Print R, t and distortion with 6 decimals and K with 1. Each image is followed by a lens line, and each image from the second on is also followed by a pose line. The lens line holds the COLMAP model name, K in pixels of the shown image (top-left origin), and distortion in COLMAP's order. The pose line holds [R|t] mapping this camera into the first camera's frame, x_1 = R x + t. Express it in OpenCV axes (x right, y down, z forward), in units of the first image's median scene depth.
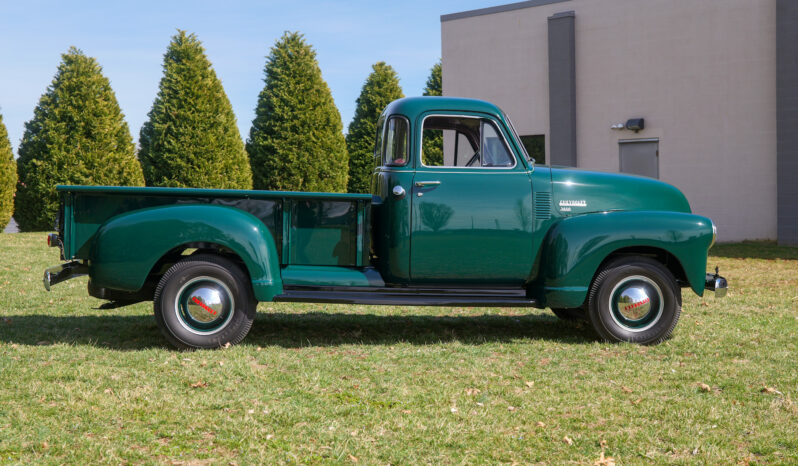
lens RADIAL K [[1171.0, 0, 399.0], [0, 1171.0, 233.0], [0, 0, 1]] dist [-0.000415, 0.034021]
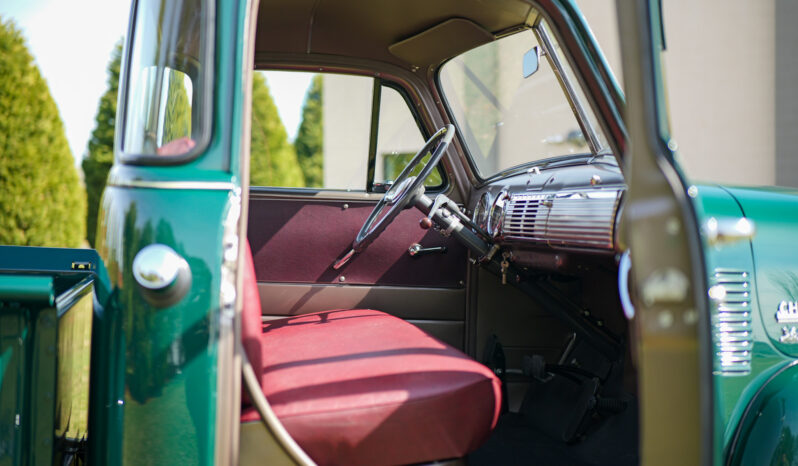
lens RADIAL K [[1171.0, 0, 399.0], [0, 1171.0, 233.0], [0, 0, 1]] dist [-0.000415, 0.034021]
pose [[0.994432, 0.011112, 0.104790, 0.005397], [-0.008862, 0.999721, -0.021914, -0.009150], [-0.105004, 0.020863, 0.994253, 0.181405]]
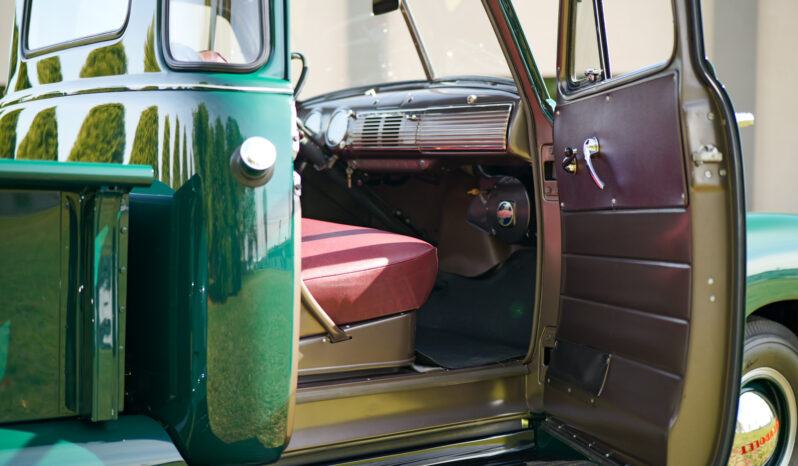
lens RADIAL K [[1171.0, 0, 399.0], [0, 1171.0, 233.0], [0, 0, 1]] dist [-0.000415, 0.034021]
pose [[0.871404, -0.015881, 0.490308, -0.026077], [0.004089, 0.999676, 0.025111, -0.005784], [-0.490548, -0.019877, 0.871187, 0.173629]]
